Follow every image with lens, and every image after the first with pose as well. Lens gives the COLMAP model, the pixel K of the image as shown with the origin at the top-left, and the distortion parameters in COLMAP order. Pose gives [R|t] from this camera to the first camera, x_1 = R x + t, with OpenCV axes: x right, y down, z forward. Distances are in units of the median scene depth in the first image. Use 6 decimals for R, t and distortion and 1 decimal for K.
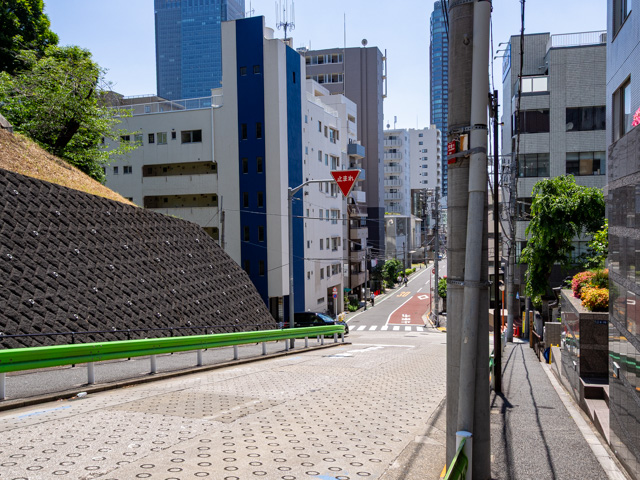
lens RADIAL K [[560.9, 0, 317.9], [0, 560.9, 241.8], [0, 0, 1]] dist [0.026875, -0.000568]
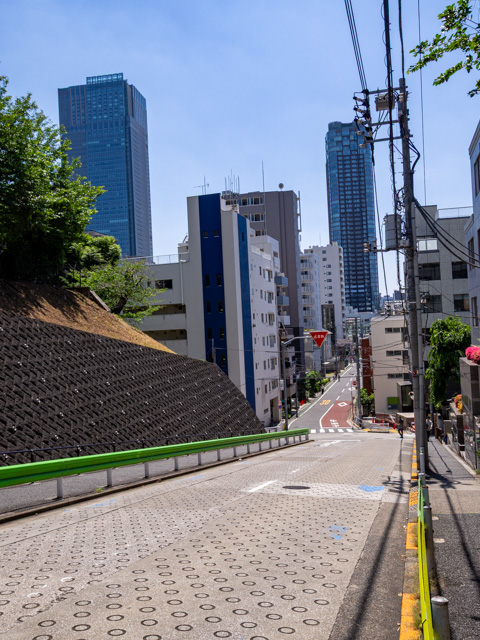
lens RADIAL K [[560.9, 0, 243.1], [0, 560.9, 317.6], [0, 0, 1]] dist [0.026875, -0.000568]
pose [[0.998585, -0.030307, 0.043696, -0.074345], [0.032772, 0.997844, -0.056858, -0.025168], [-0.041878, 0.058209, 0.997426, -0.192191]]
